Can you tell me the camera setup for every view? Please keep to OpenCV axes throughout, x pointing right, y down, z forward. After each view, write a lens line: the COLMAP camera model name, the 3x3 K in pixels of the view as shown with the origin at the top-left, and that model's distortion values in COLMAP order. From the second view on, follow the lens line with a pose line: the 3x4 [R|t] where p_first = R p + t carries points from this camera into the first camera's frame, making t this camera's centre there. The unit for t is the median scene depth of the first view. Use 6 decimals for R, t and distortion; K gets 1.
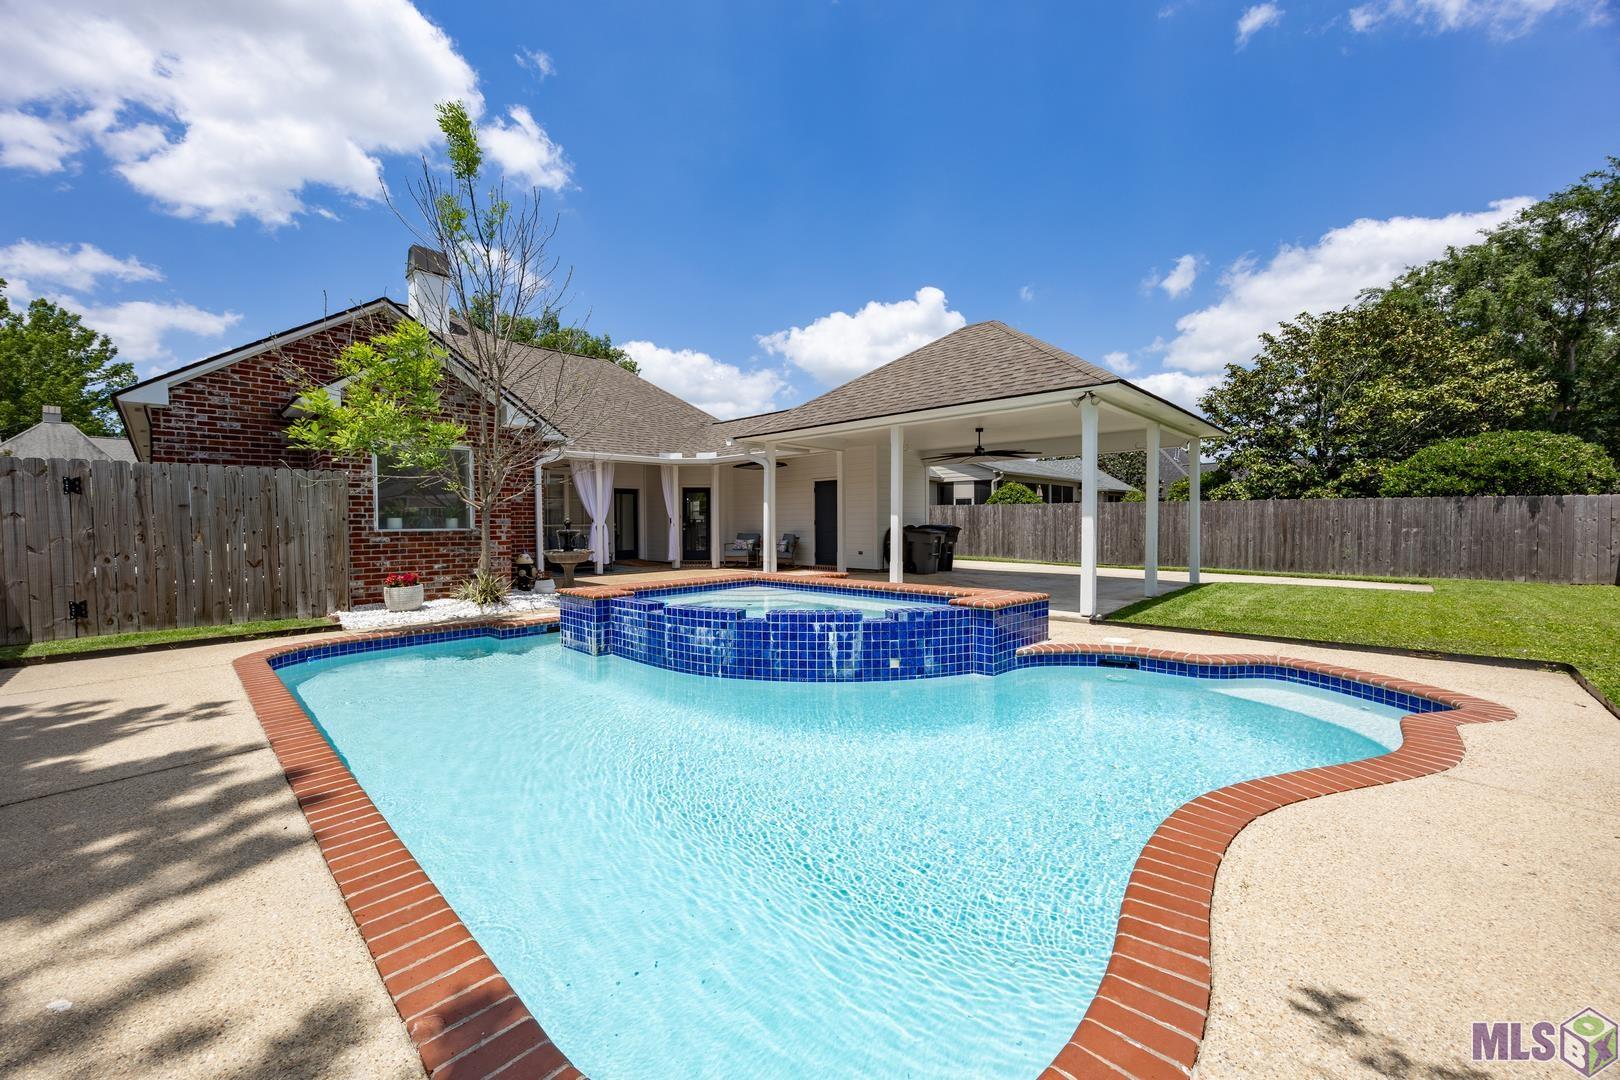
lens RADIAL K [[623.4, 0, 807.4], [0, 623.4, 532.9], [0, 0, 1]] dist [-0.001362, -0.000137]
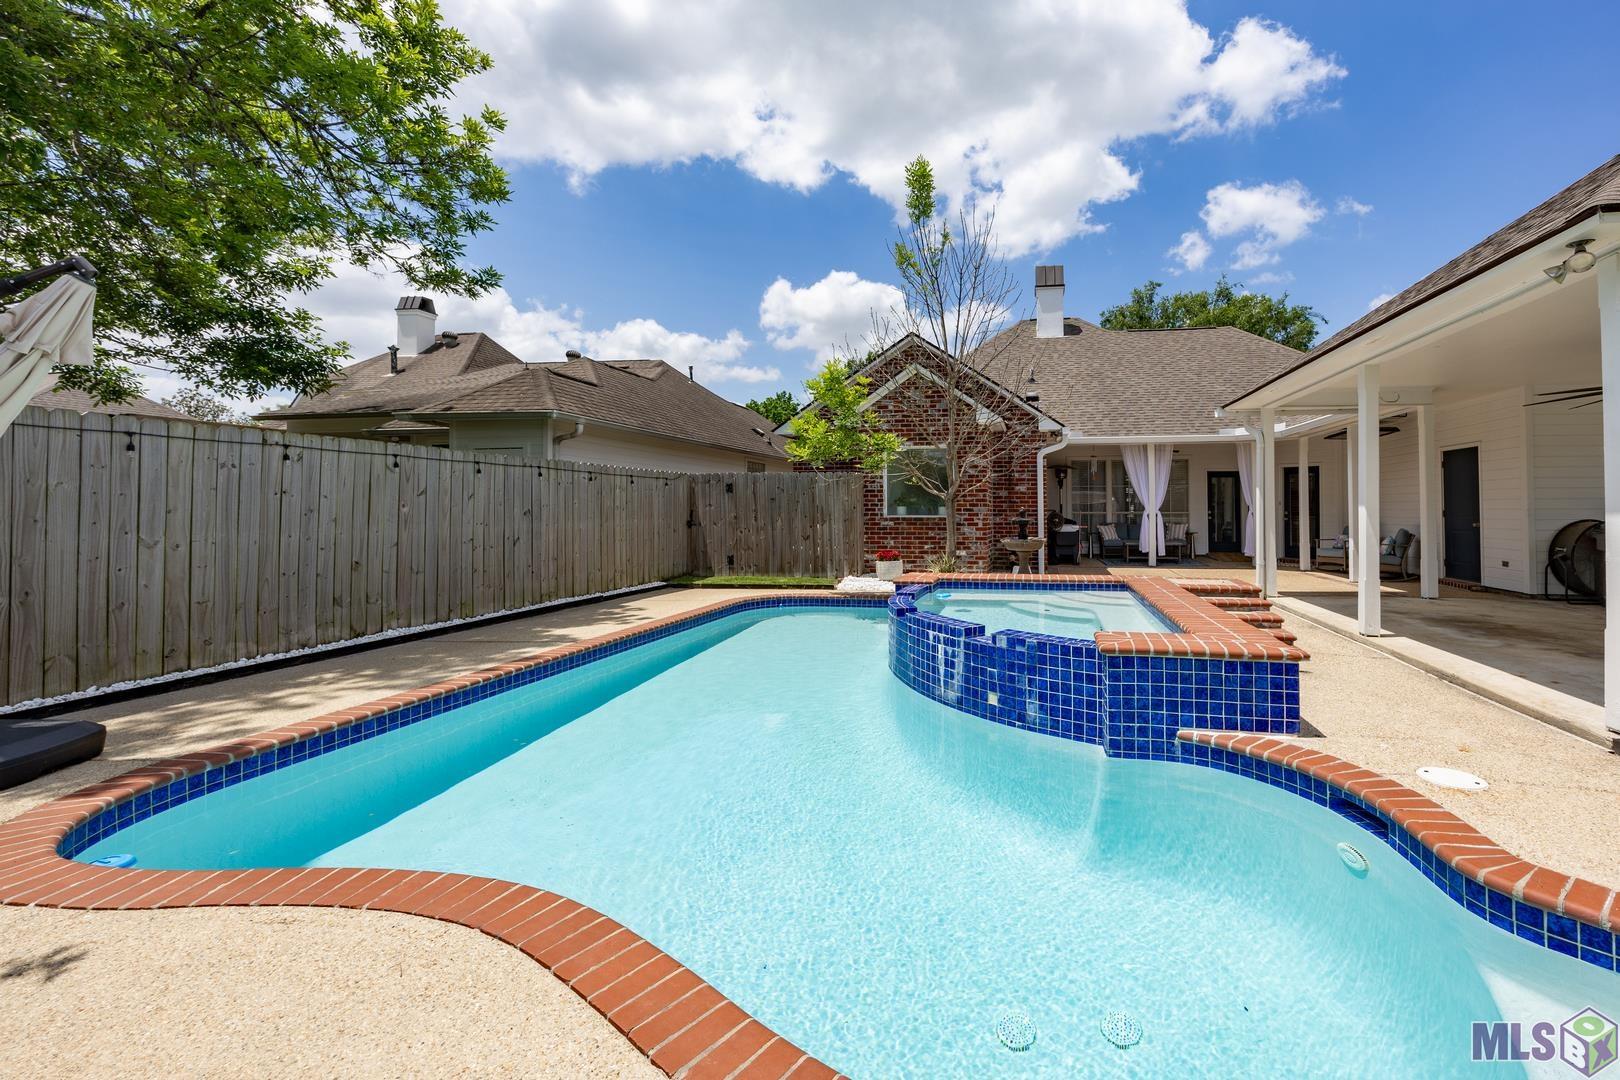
lens RADIAL K [[668.8, 0, 940.4], [0, 668.8, 493.2], [0, 0, 1]] dist [-0.000546, 0.000099]
pose [[0.588615, -0.011106, -0.808337, 0.669778], [-0.018119, 0.999473, -0.026926, -0.022161], [0.808211, 0.030495, 0.588104, 0.377245]]
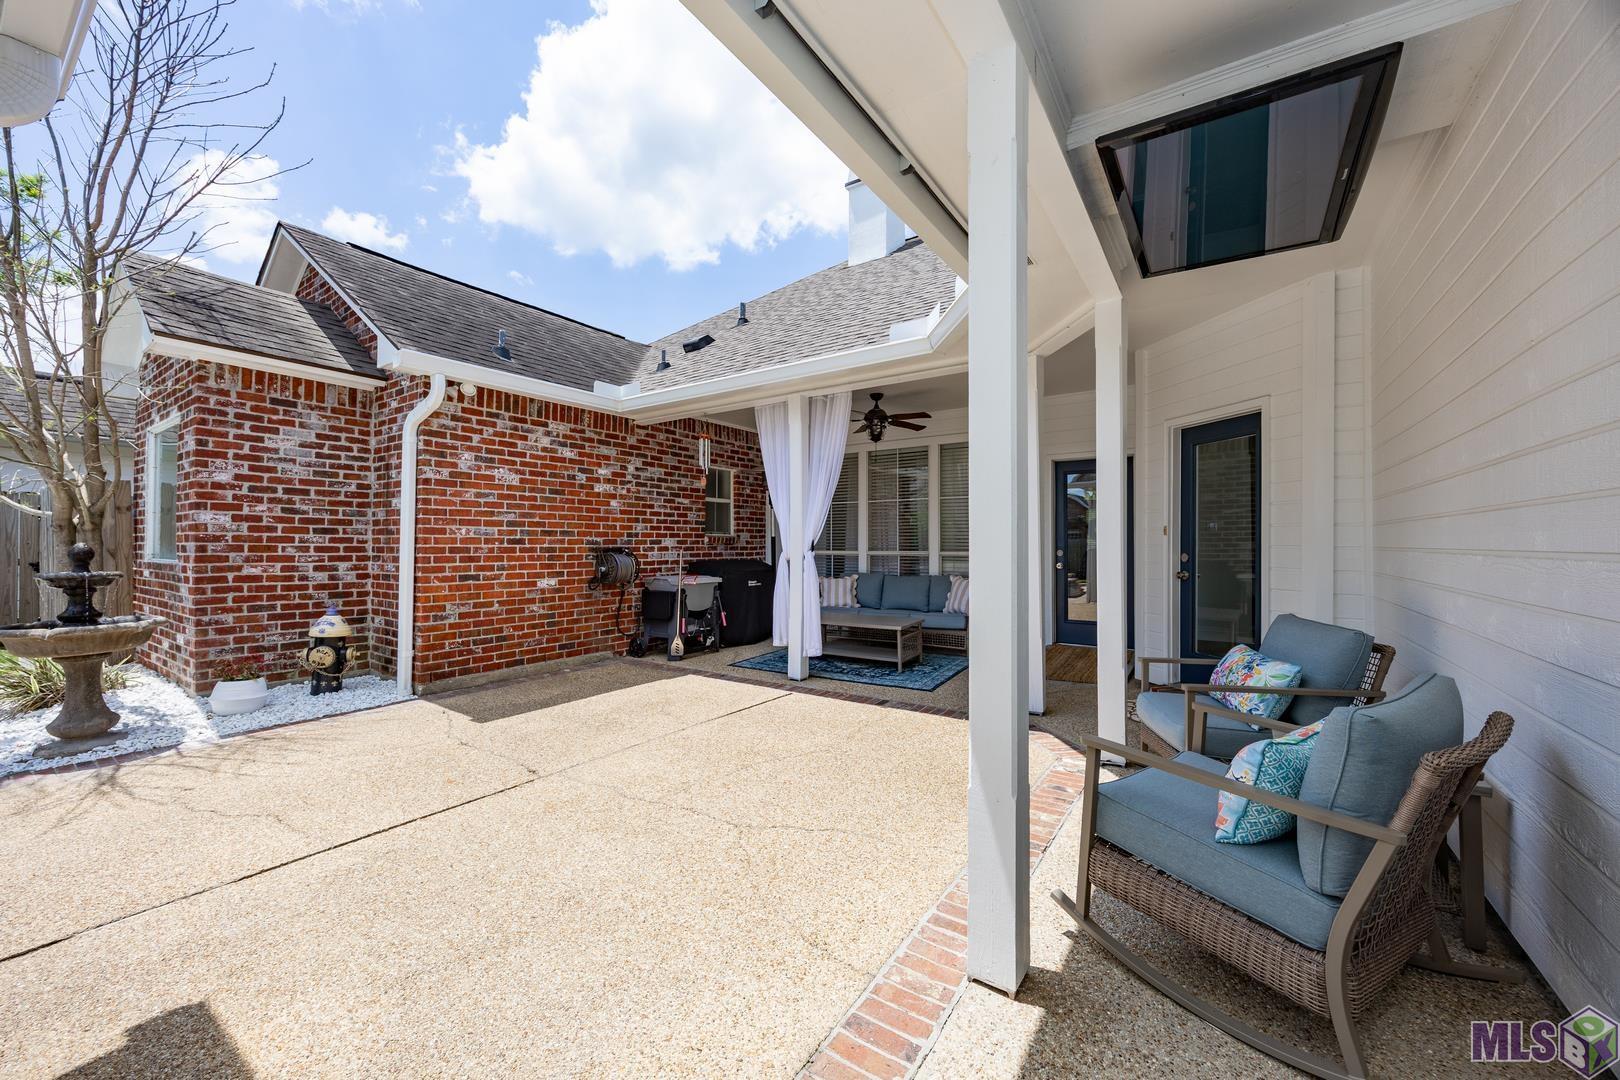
lens RADIAL K [[623.4, 0, 807.4], [0, 623.4, 532.9], [0, 0, 1]] dist [-0.001362, -0.000137]
pose [[0.157689, -0.010583, -0.987432, 0.139782], [-0.017629, 0.999753, -0.013530, -0.051163], [0.987332, 0.019541, 0.157463, 2.223670]]
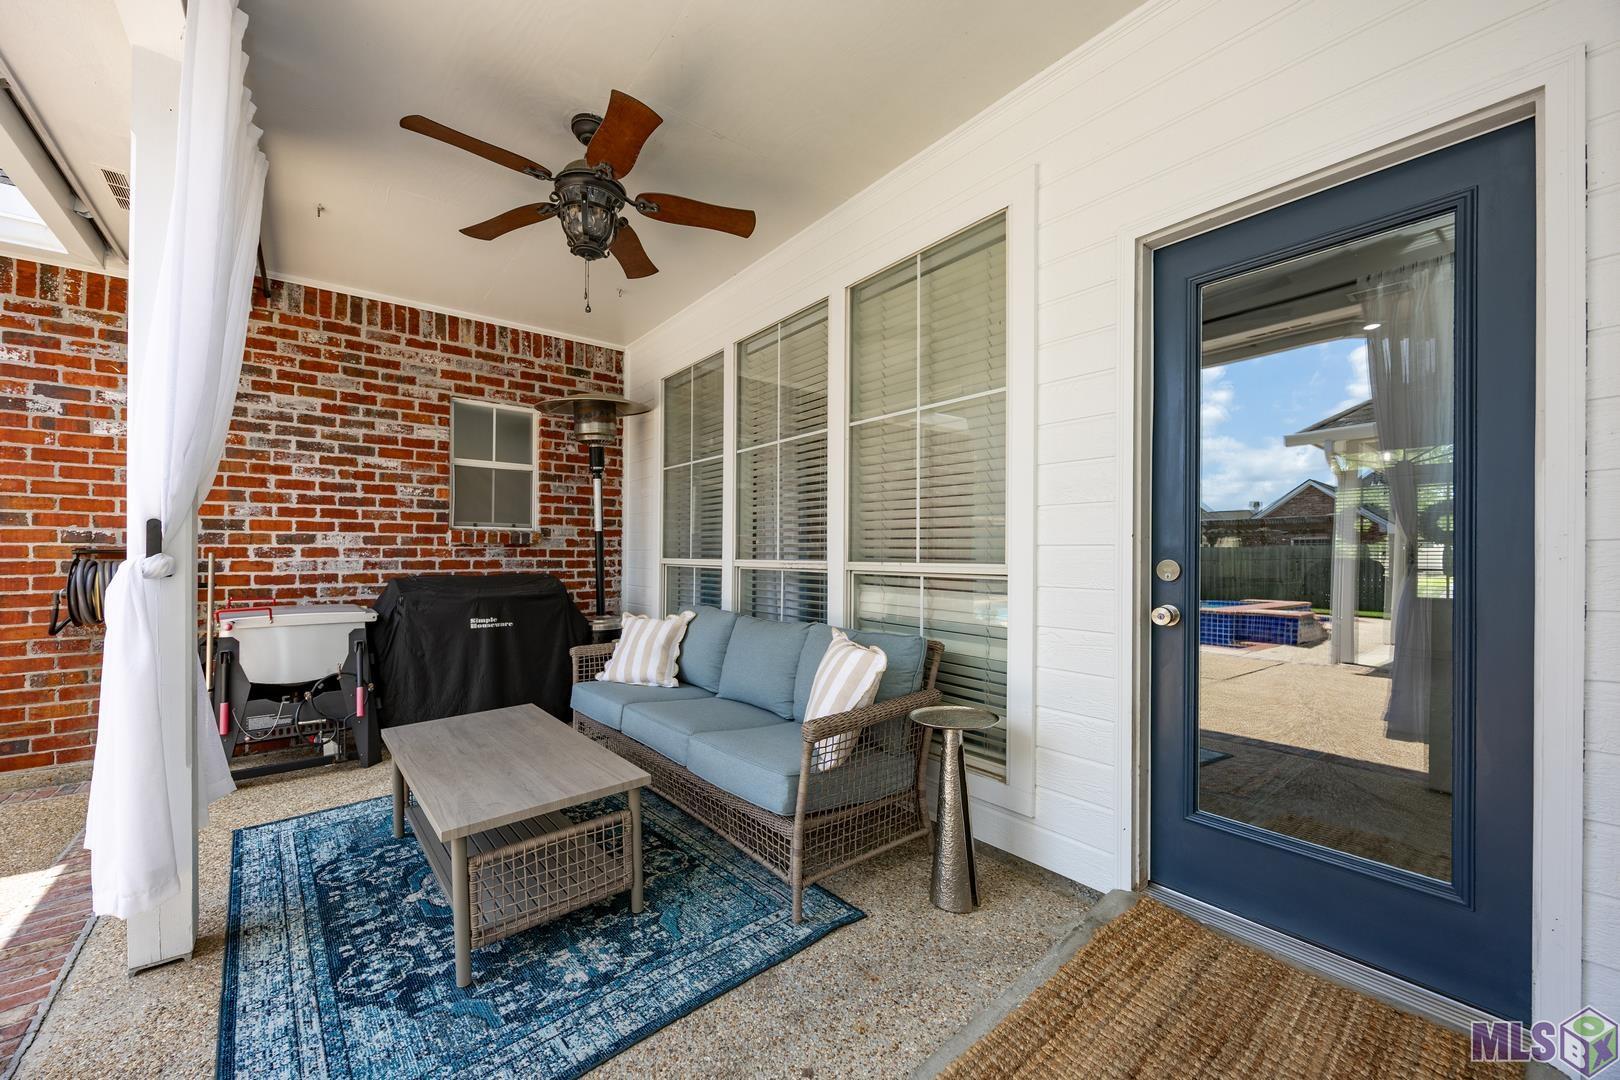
lens RADIAL K [[633.6, 0, 782.9], [0, 633.6, 553.4], [0, 0, 1]] dist [-0.001253, -0.000252]
pose [[-0.160270, 0.008084, -0.987040, -0.534737], [-0.018980, 0.999756, 0.011270, -0.046788], [0.986891, 0.020540, -0.160078, 2.698984]]
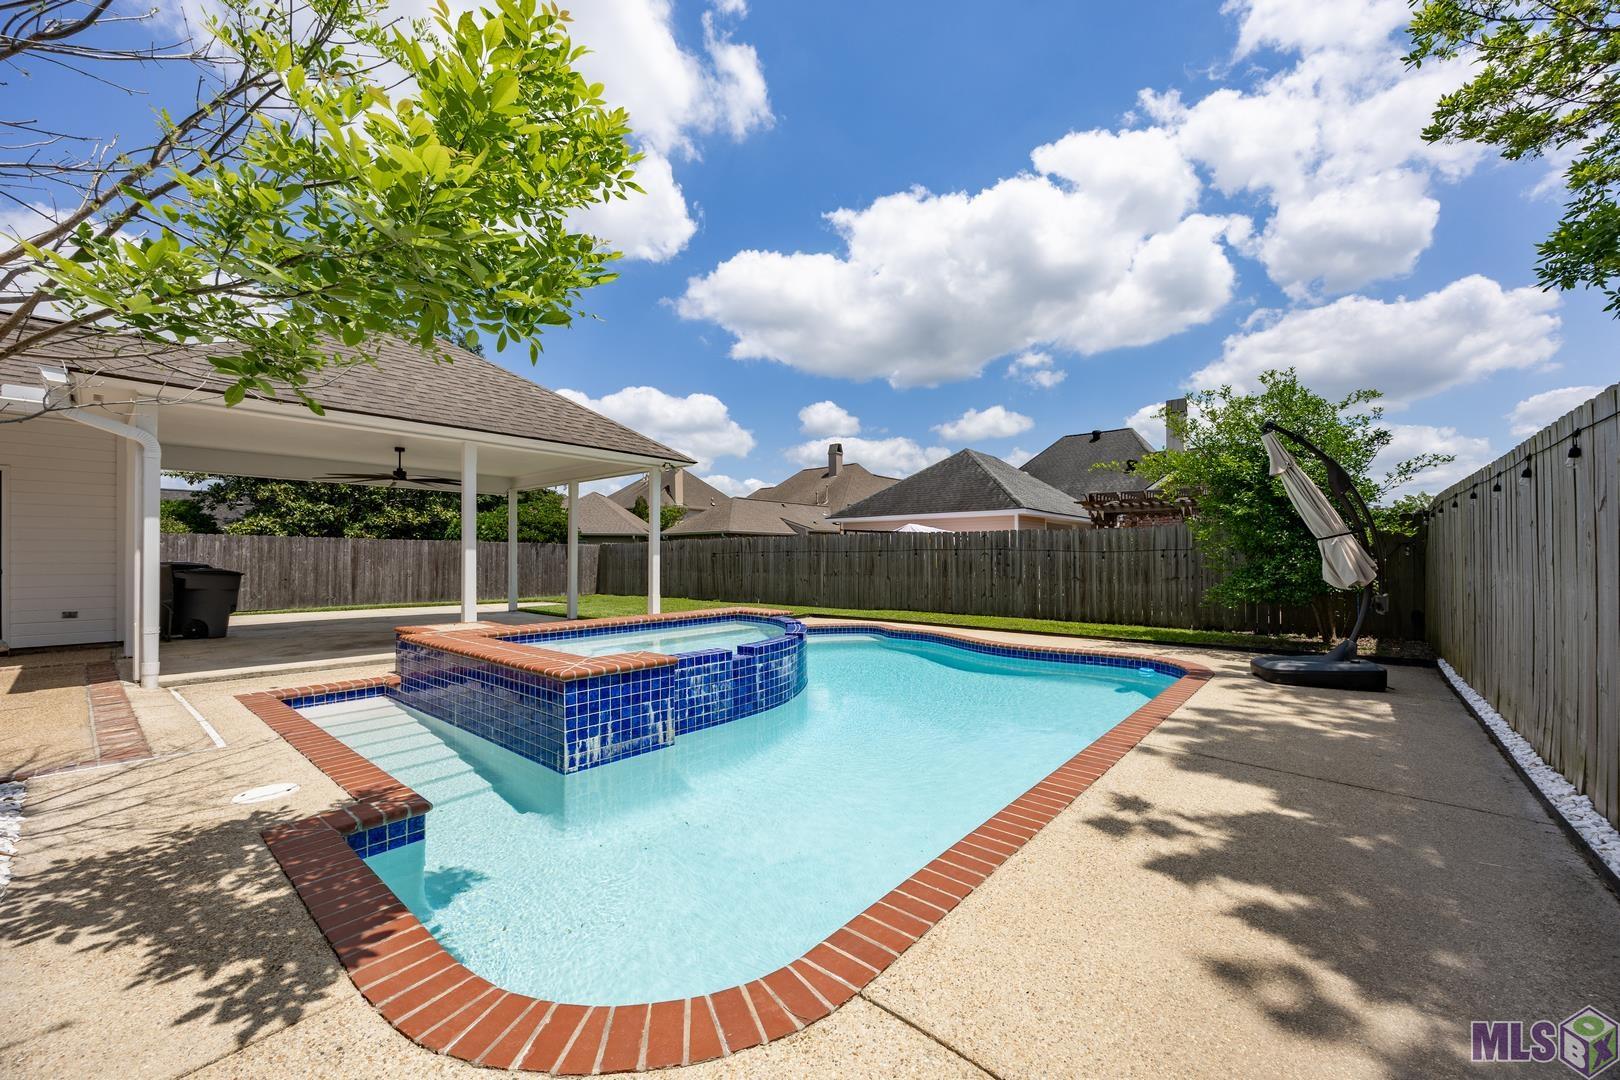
lens RADIAL K [[614.6, 0, 807.0], [0, 614.6, 553.8], [0, 0, 1]] dist [-0.000682, -0.000068]
pose [[-0.042604, 0.011949, 0.999021, -1.079188], [0.017326, 0.999787, -0.011219, -0.008178], [-0.998942, 0.016831, -0.042802, 0.901356]]
